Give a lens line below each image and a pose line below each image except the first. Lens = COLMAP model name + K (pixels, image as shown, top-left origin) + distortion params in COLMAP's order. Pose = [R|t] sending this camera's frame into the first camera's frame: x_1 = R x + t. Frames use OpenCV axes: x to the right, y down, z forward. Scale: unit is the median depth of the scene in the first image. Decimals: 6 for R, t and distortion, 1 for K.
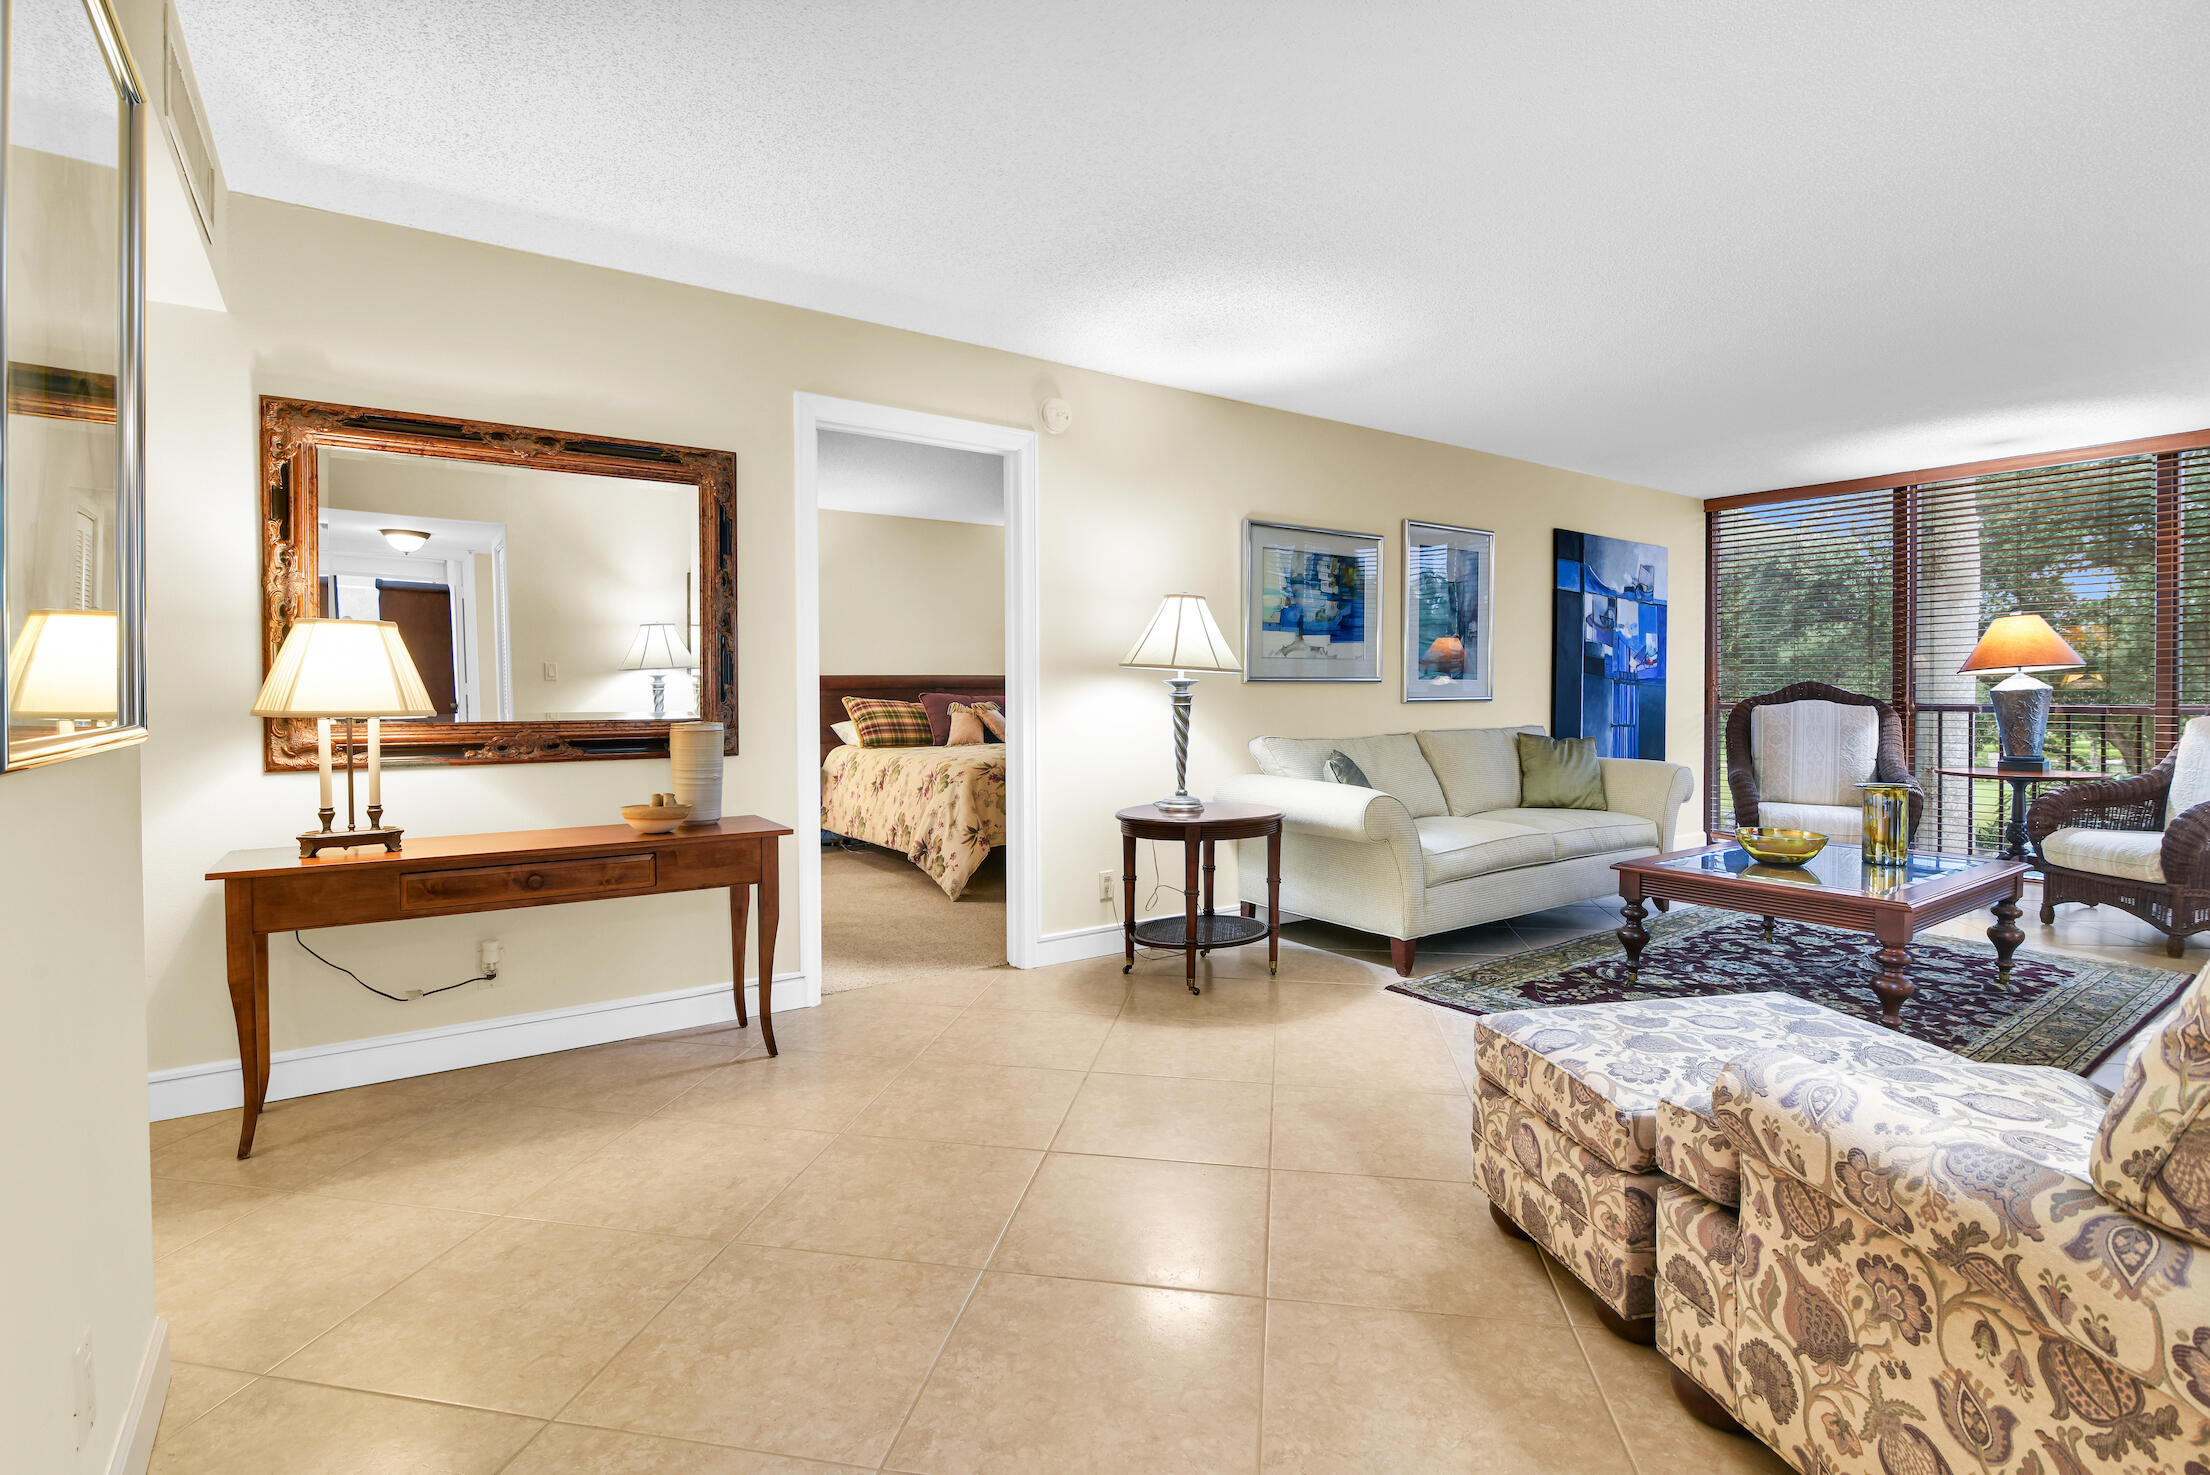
lens RADIAL K [[1050.4, 0, 1109.6], [0, 1050.4, 703.5], [0, 0, 1]] dist [-0.018911, 0.000777]
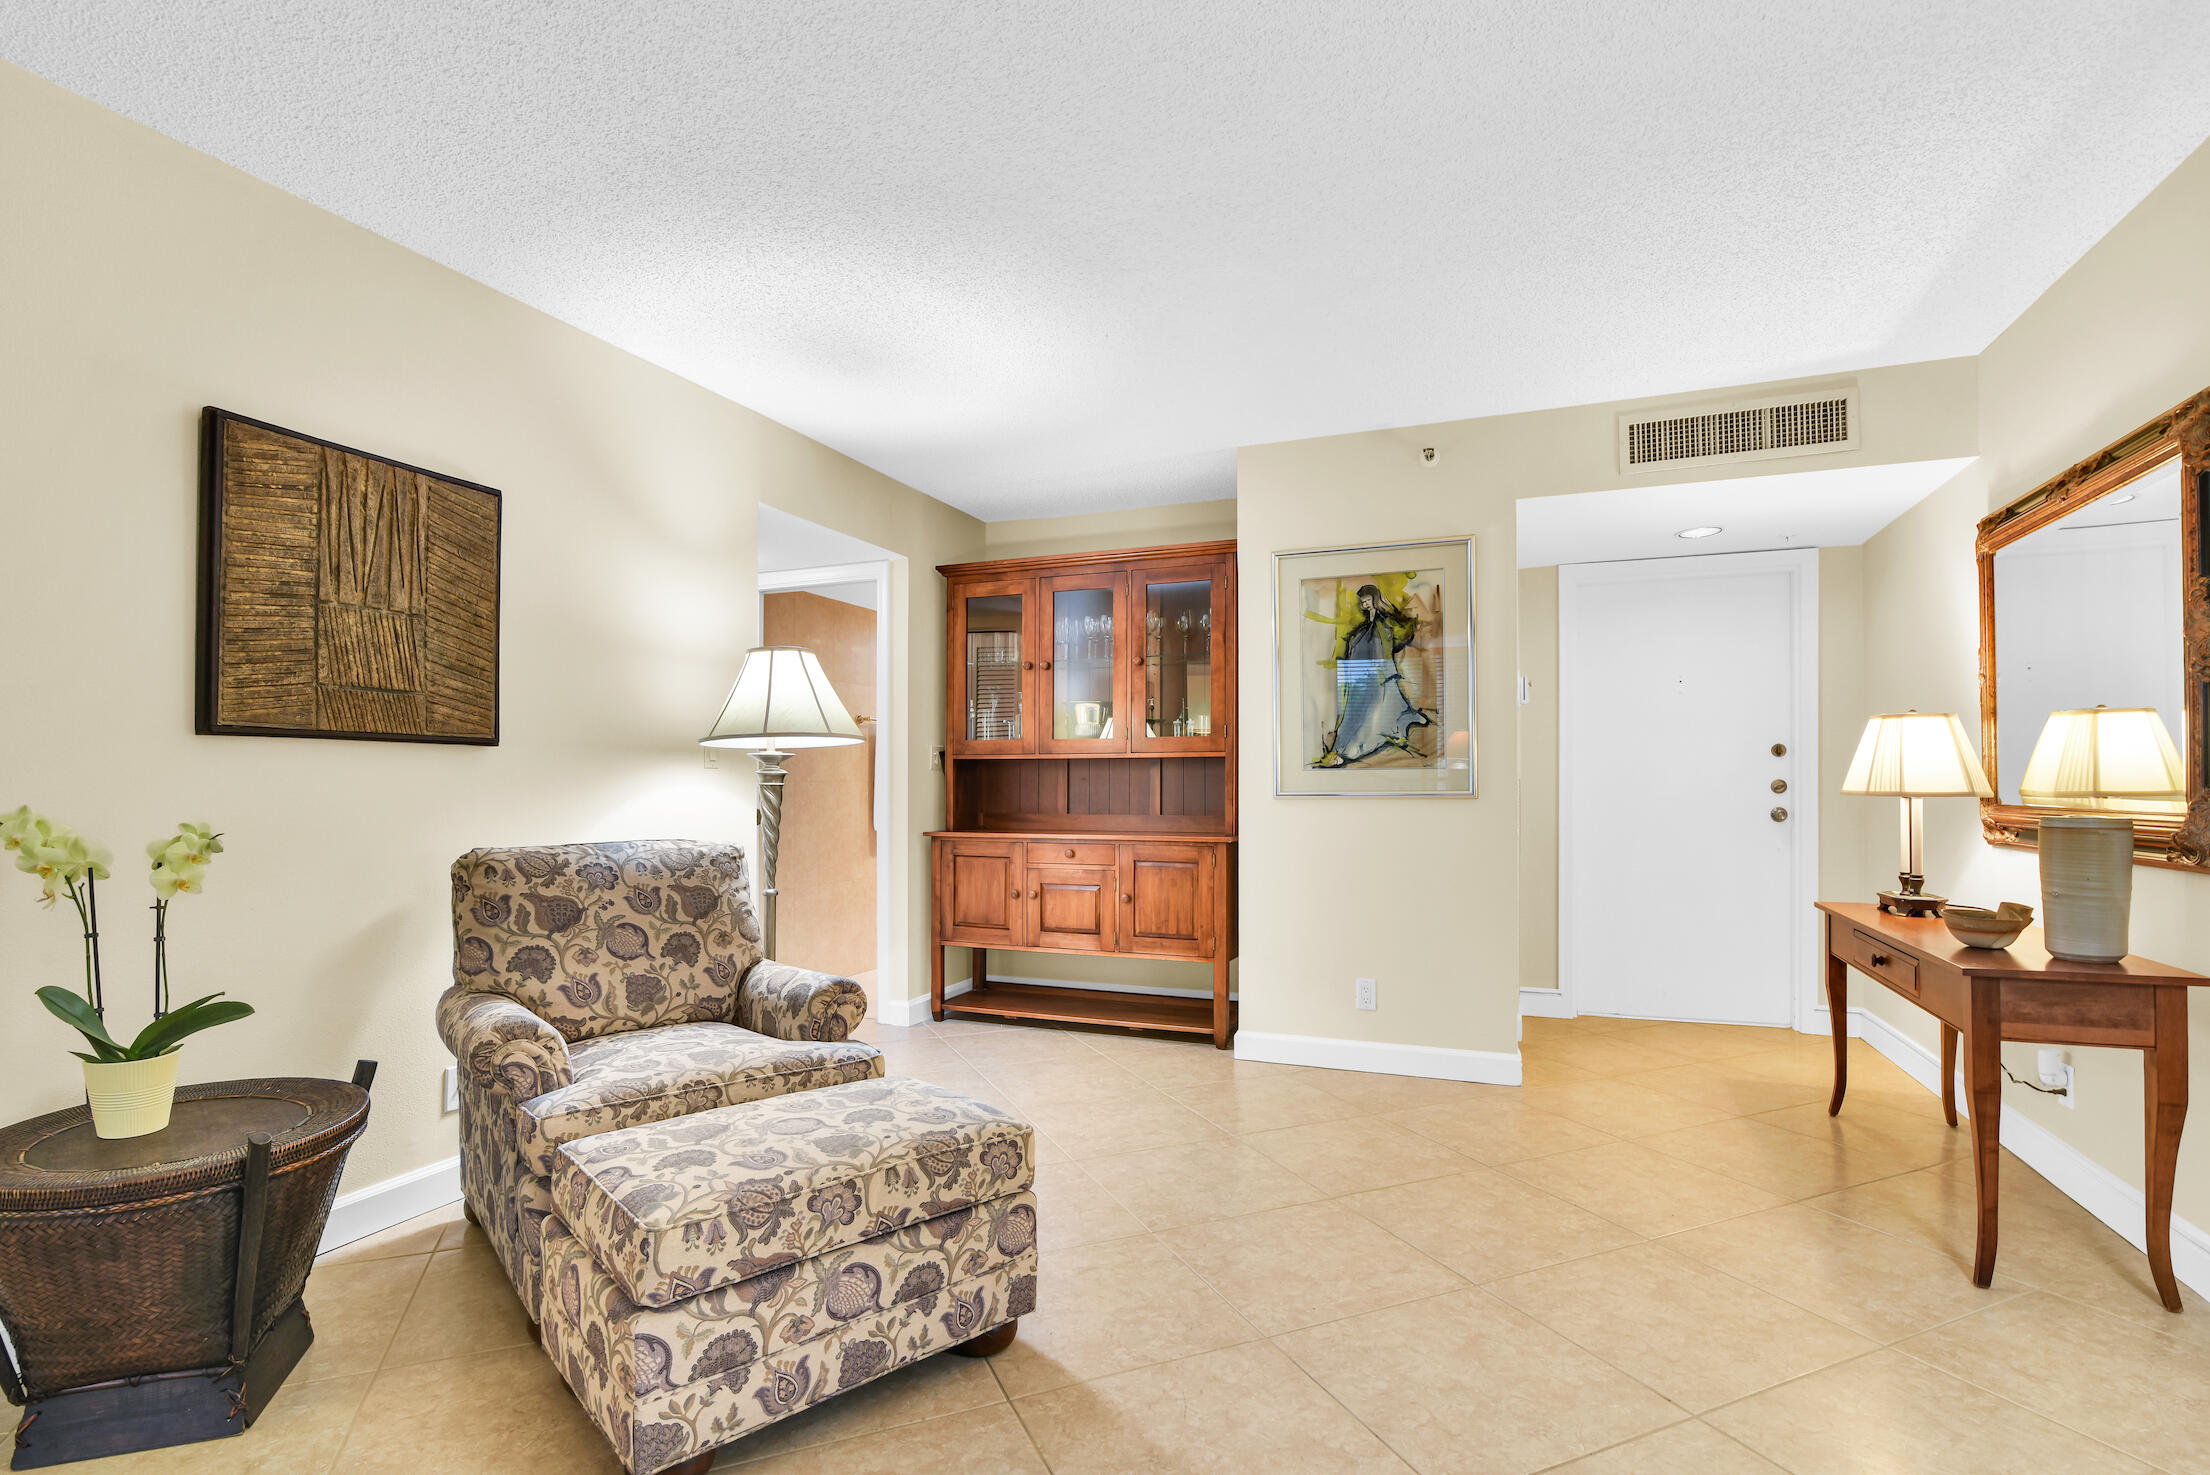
lens RADIAL K [[1068.4, 0, 1099.9], [0, 1068.4, 778.6], [0, 0, 1]] dist [-0.017797, 0.000406]
pose [[-0.842763, 0.000625, -0.538284, 0.319828], [-0.003690, 0.999969, 0.006939, -0.006063], [0.538272, 0.007835, -0.842735, 0.721316]]
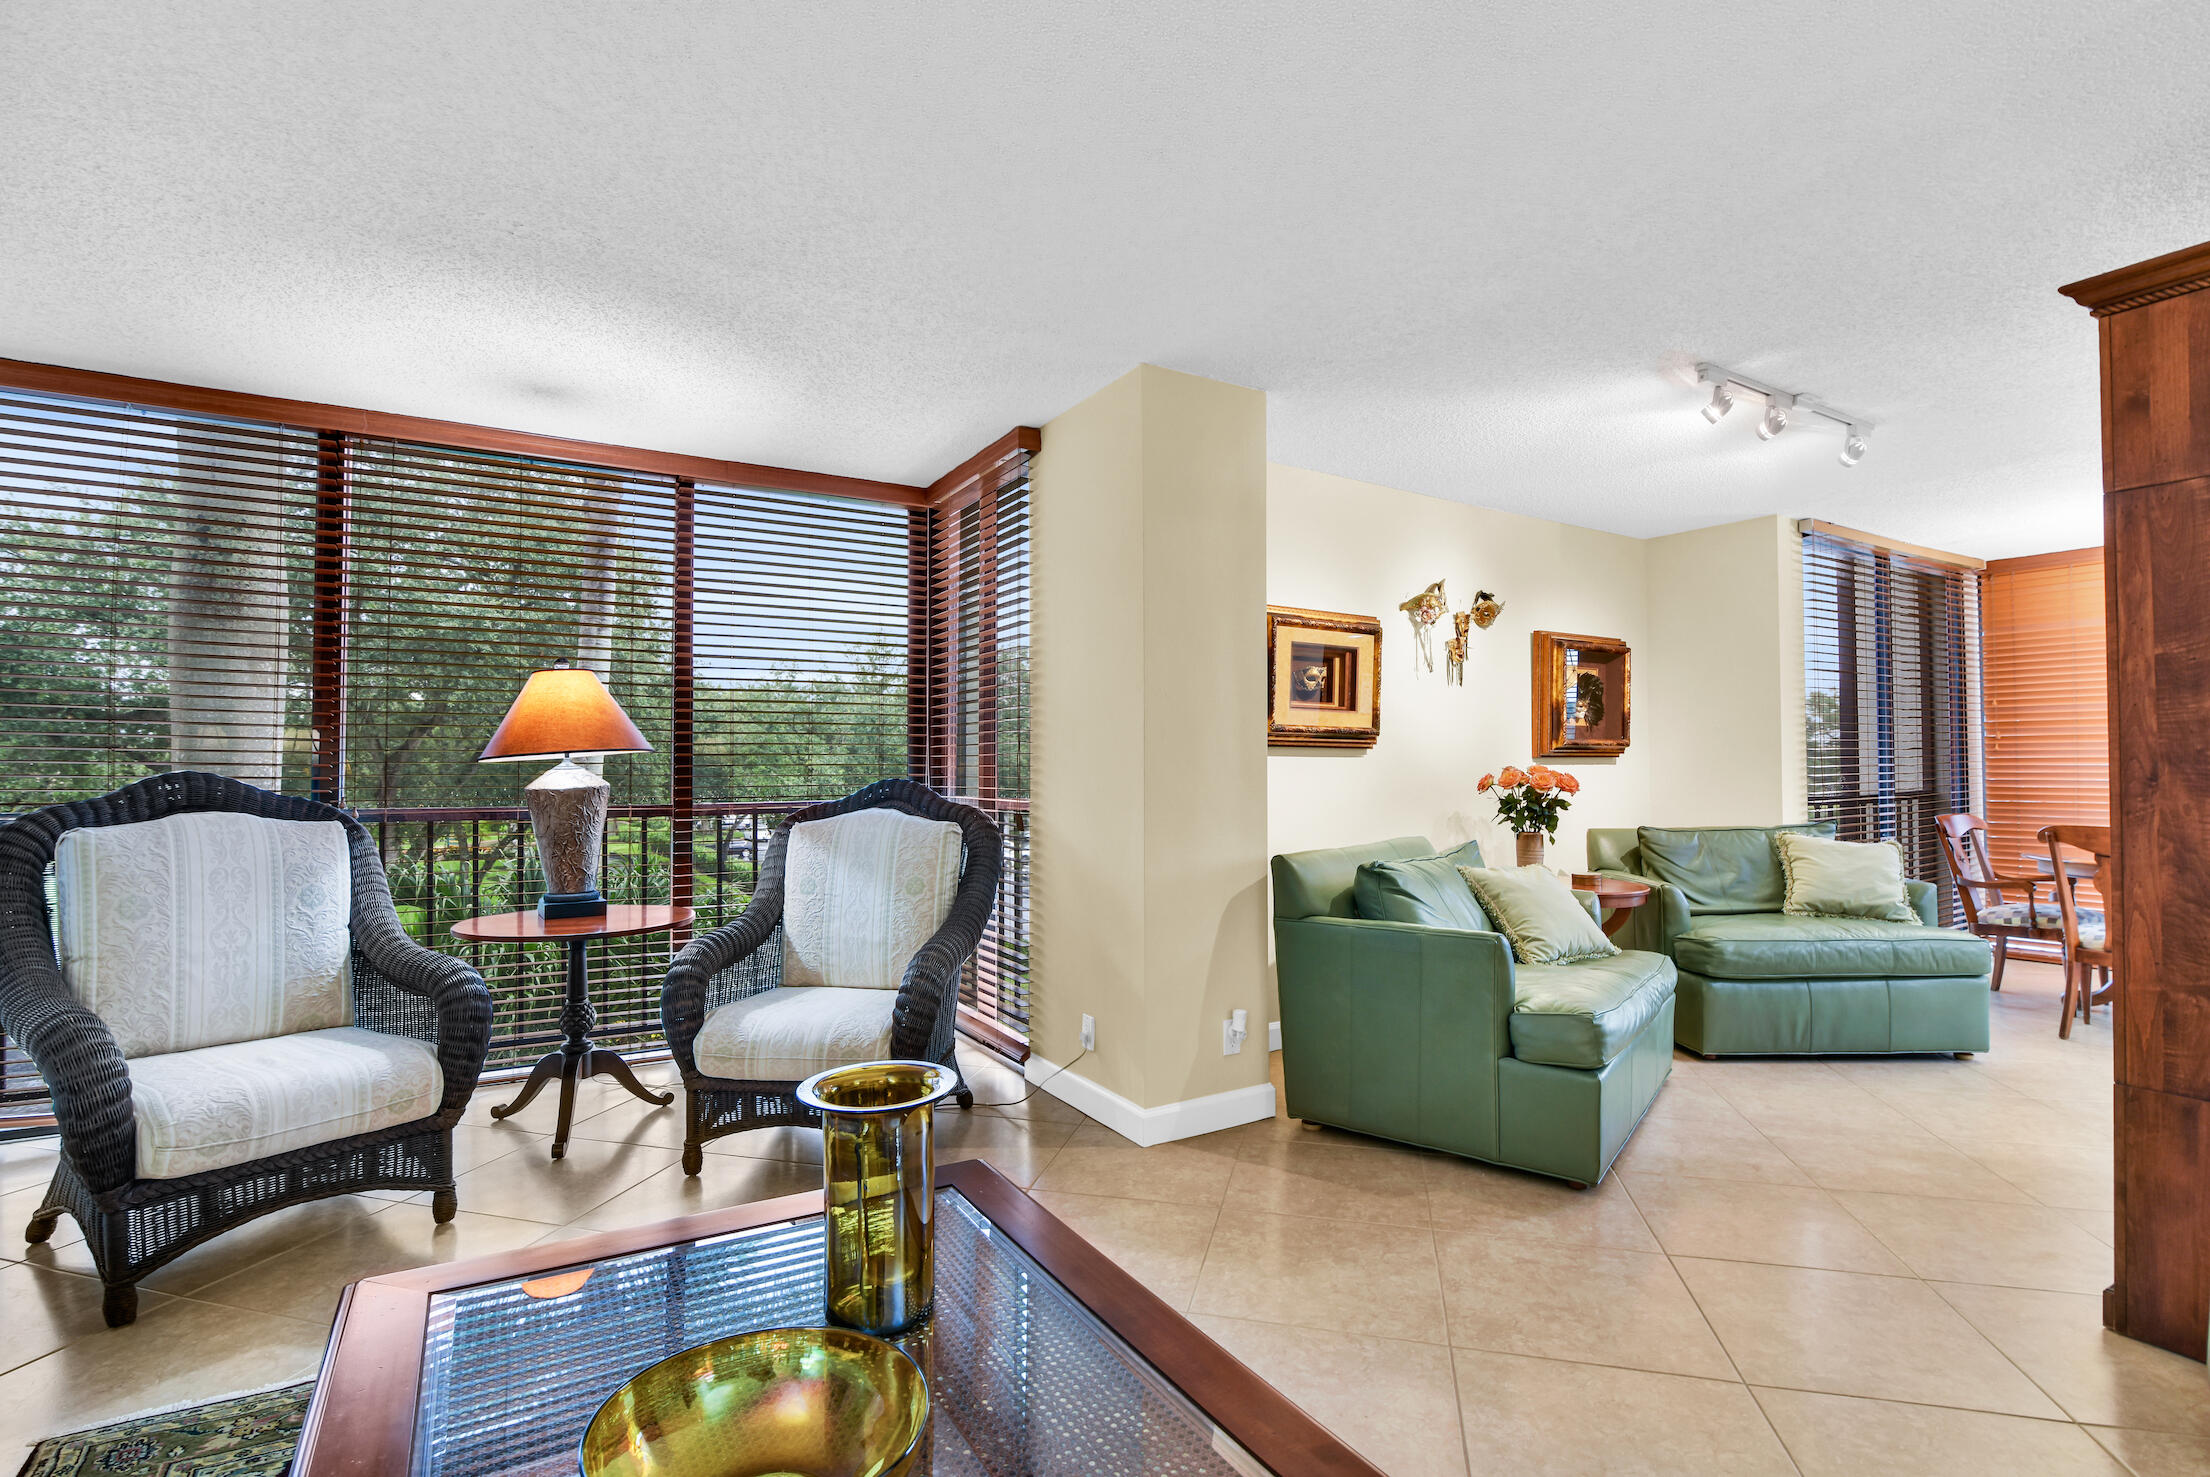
lens RADIAL K [[1023.4, 0, 1104.1], [0, 1023.4, 748.5], [0, 0, 1]] dist [-0.024446, 0.001342]
pose [[0.082017, 0.026136, 0.996288, 0.287259], [0.013379, 0.999537, -0.027323, -0.015595], [-0.996541, 0.015570, 0.081630, 0.623045]]
